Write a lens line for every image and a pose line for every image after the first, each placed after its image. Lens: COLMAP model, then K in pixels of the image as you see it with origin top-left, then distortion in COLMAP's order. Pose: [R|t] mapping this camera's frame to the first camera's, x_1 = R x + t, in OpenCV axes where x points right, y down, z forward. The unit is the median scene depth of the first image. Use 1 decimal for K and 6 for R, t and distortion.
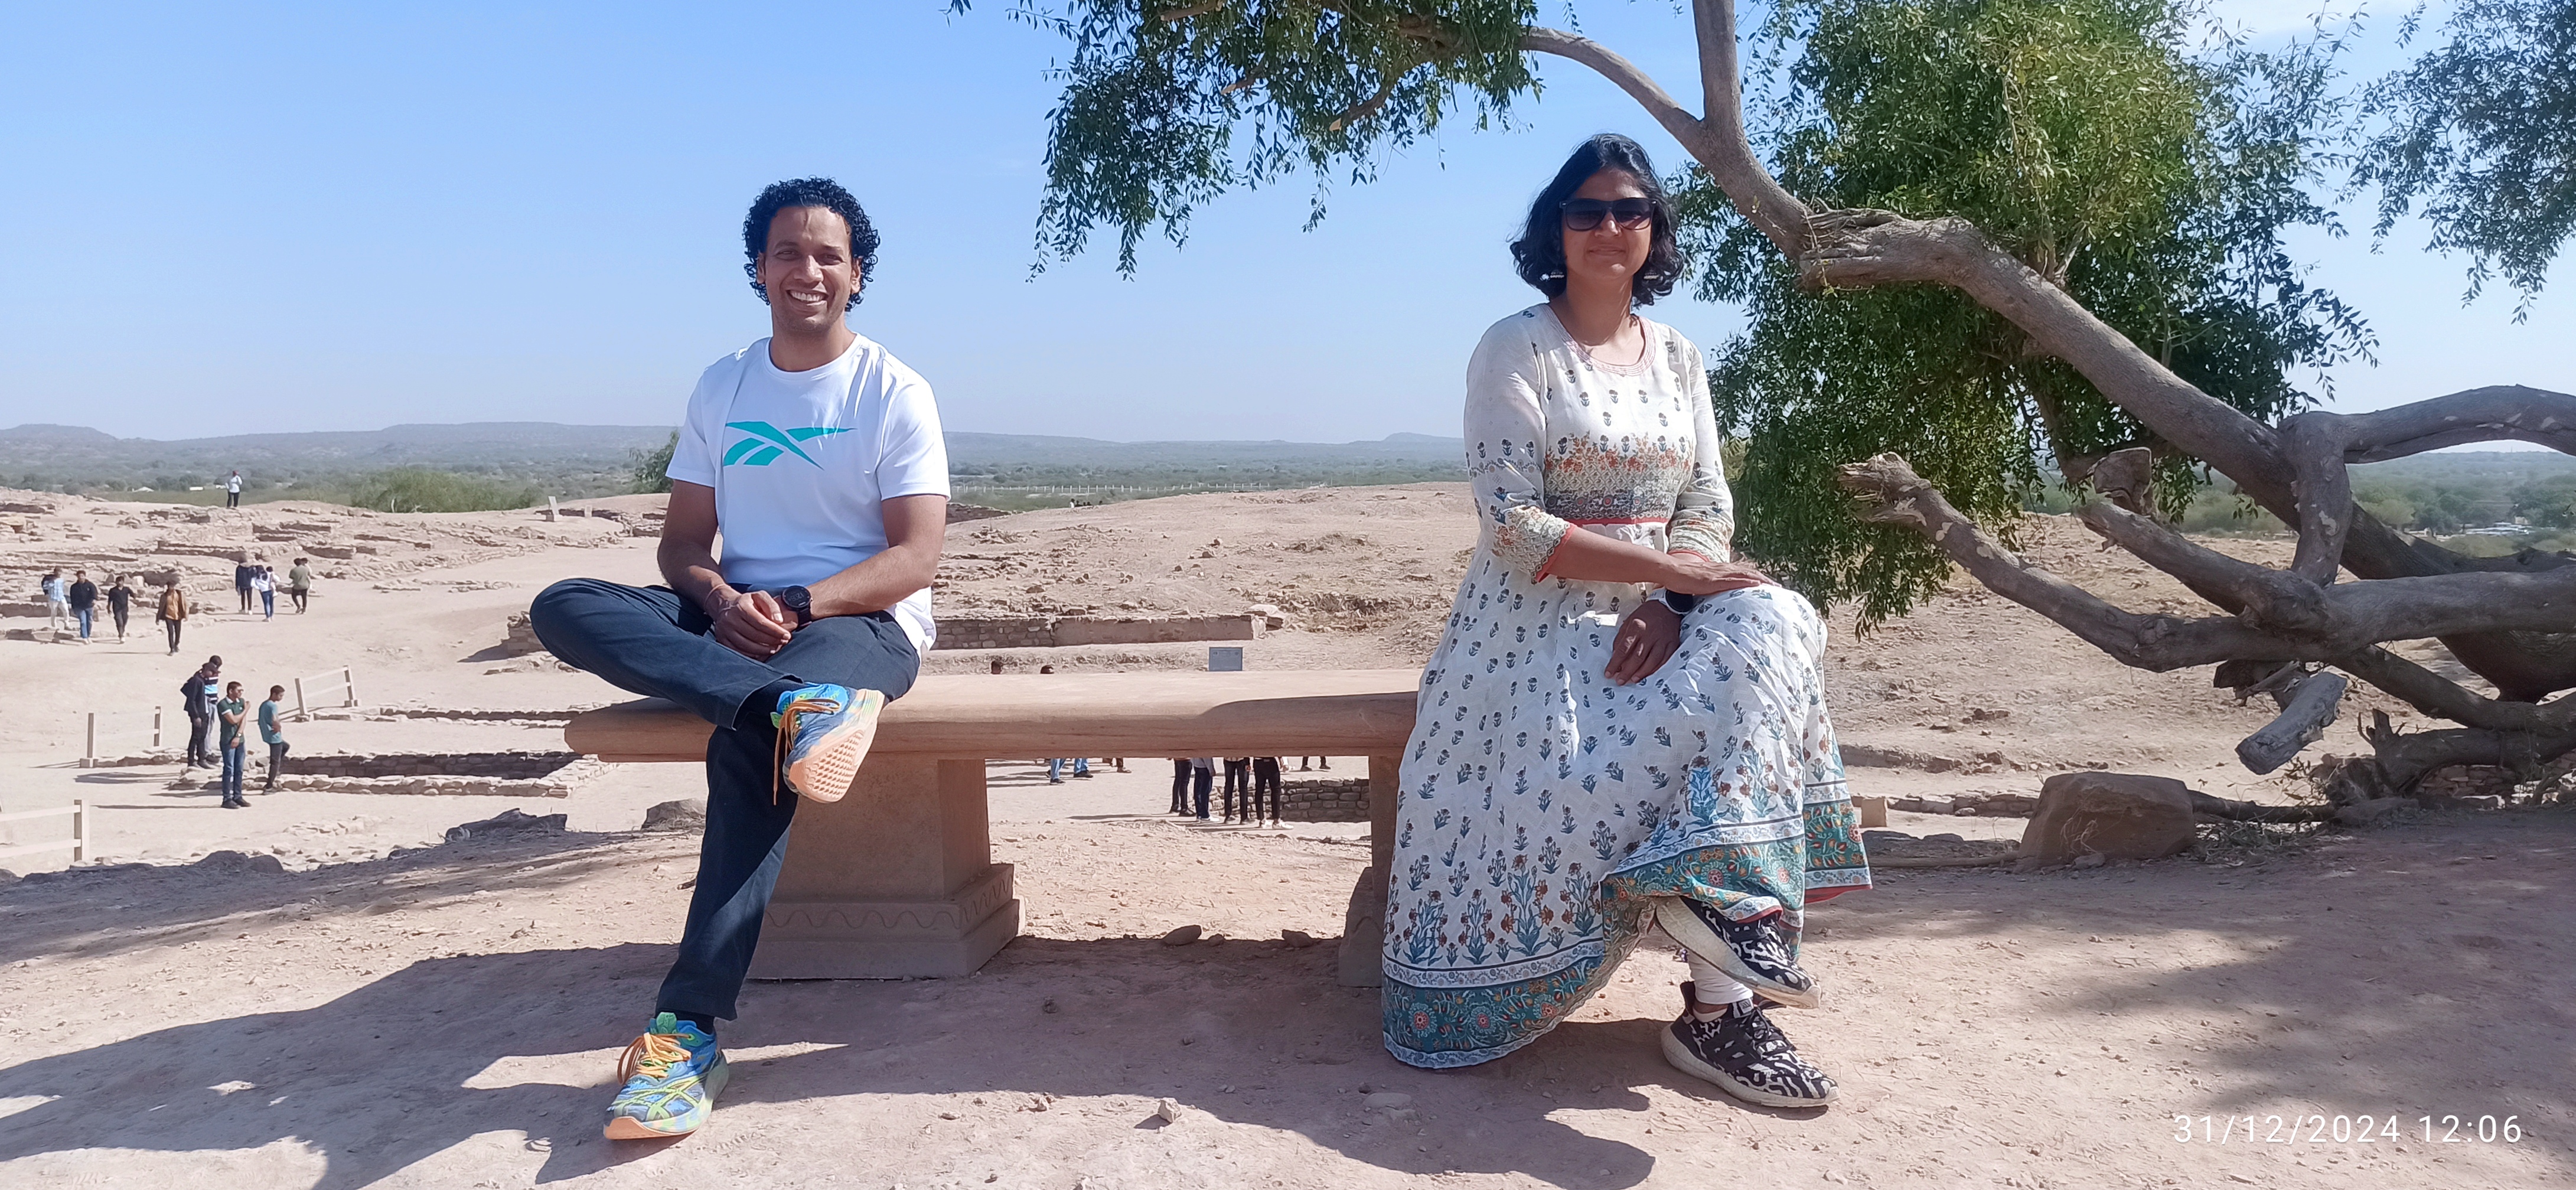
lens RADIAL K [[2171.6, 0, 1312.0], [0, 2171.6, 594.1], [0, 0, 1]] dist [0.045994, -0.025585]
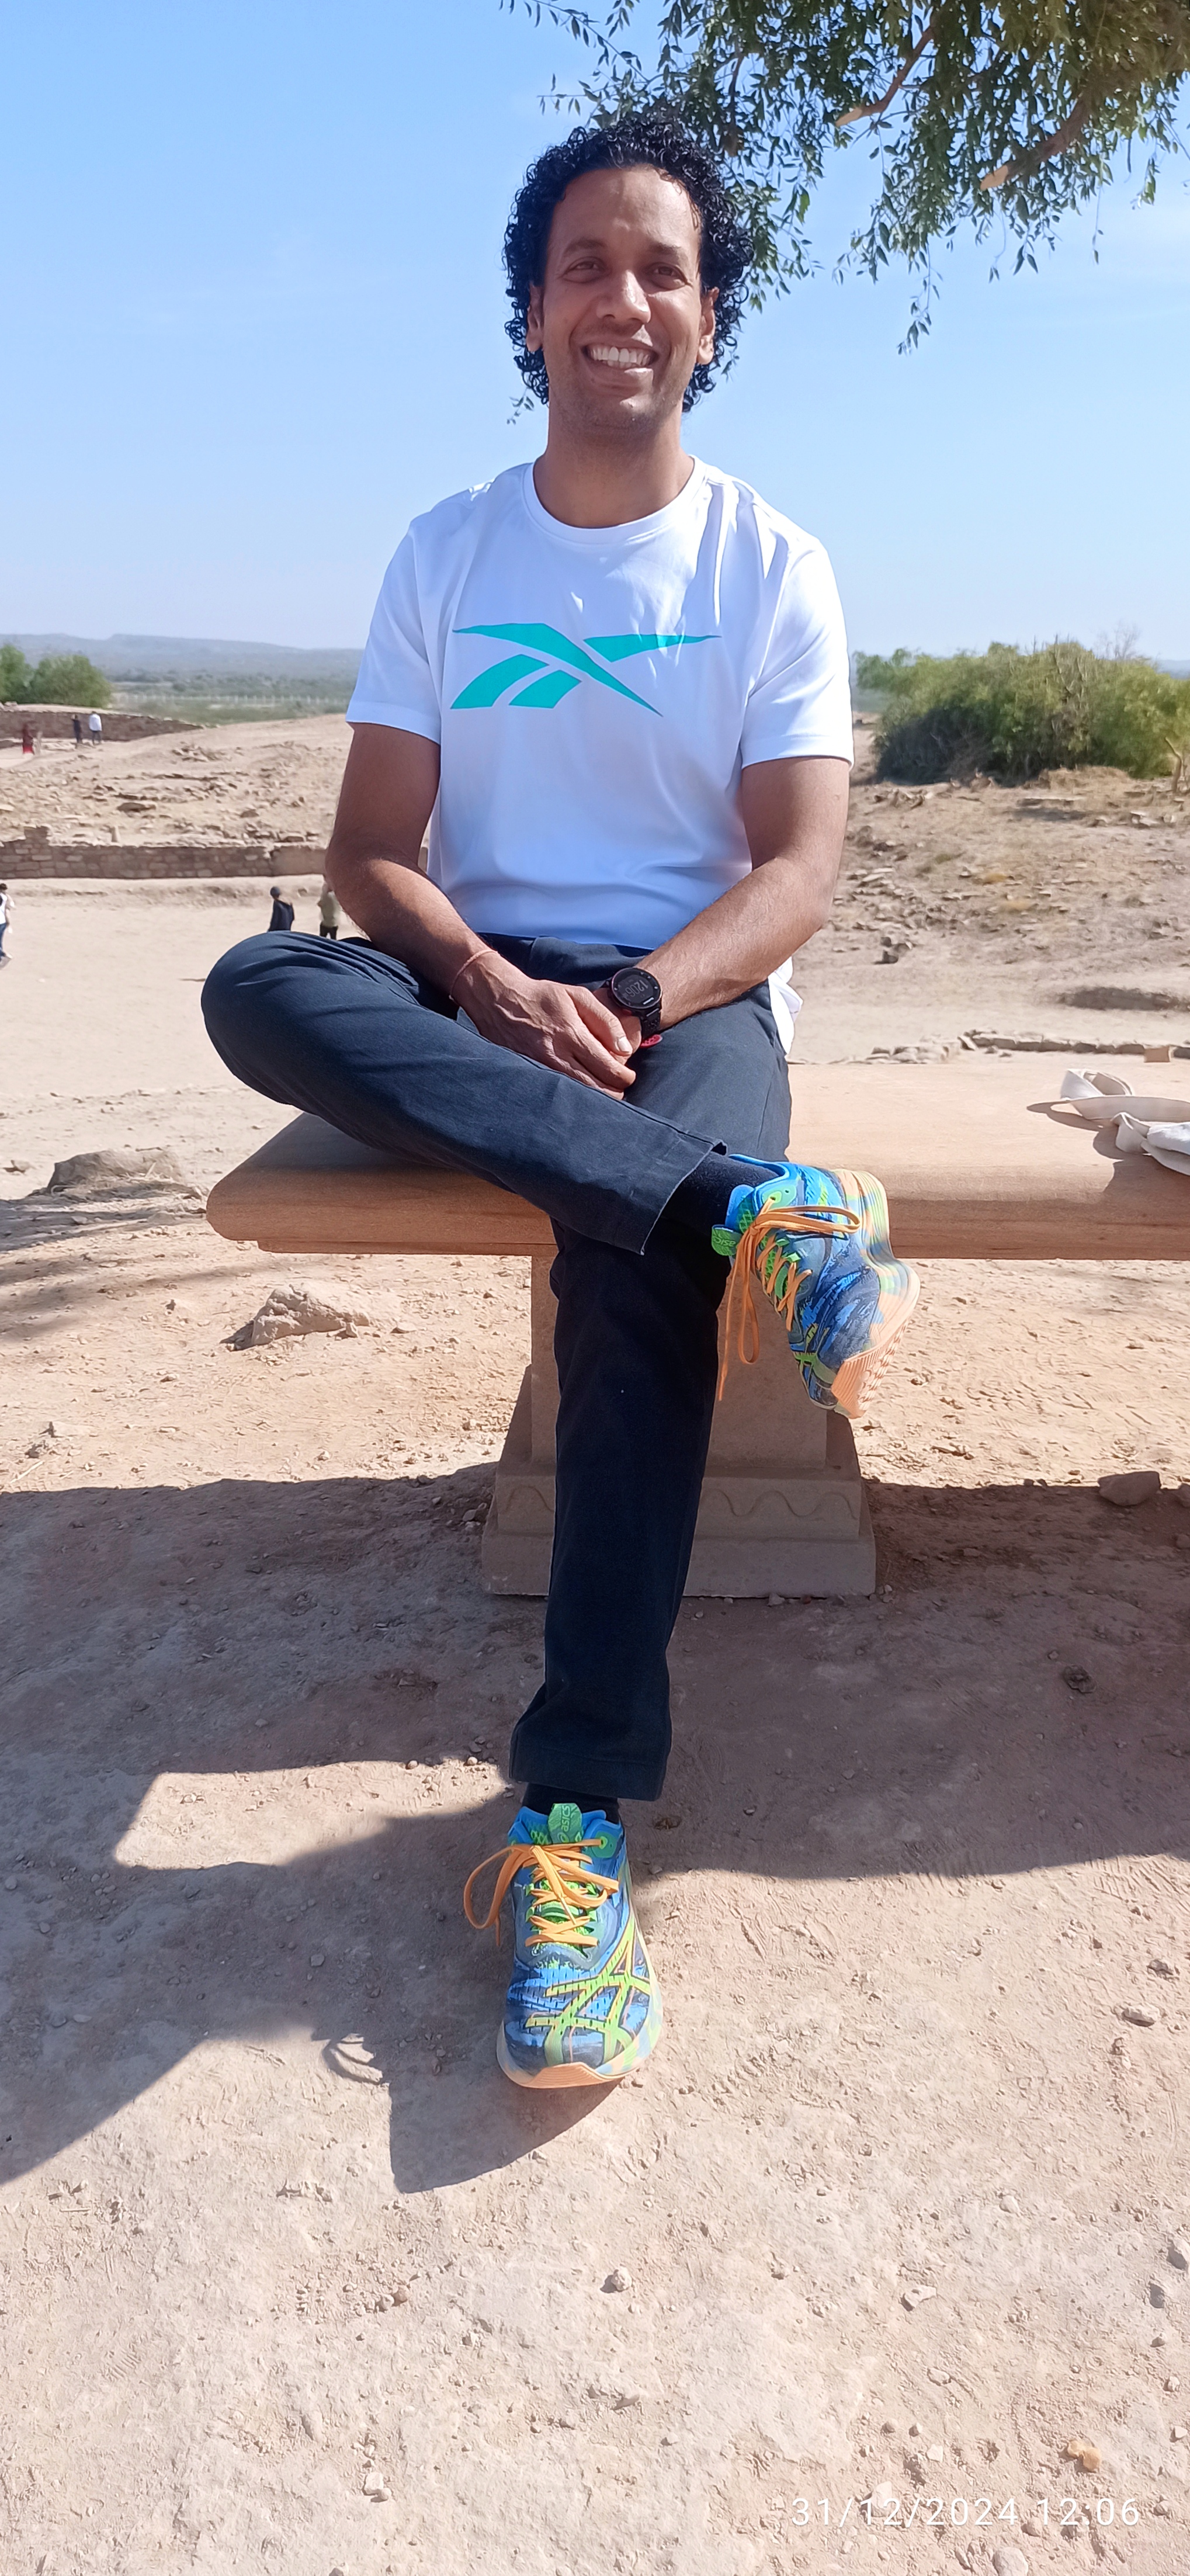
lens RADIAL K [[2171.5, 0, 567.7], [0, 2171.5, 1300.7], [0, 0, 1]] dist [0.045994, -0.025585]
pose [[0.999461, 0.000360, 0.032831, -0.148158], [-0.007502, 0.975992, 0.217678, -0.018639], [-0.031965, -0.217807, 0.975468, 0.246413]]
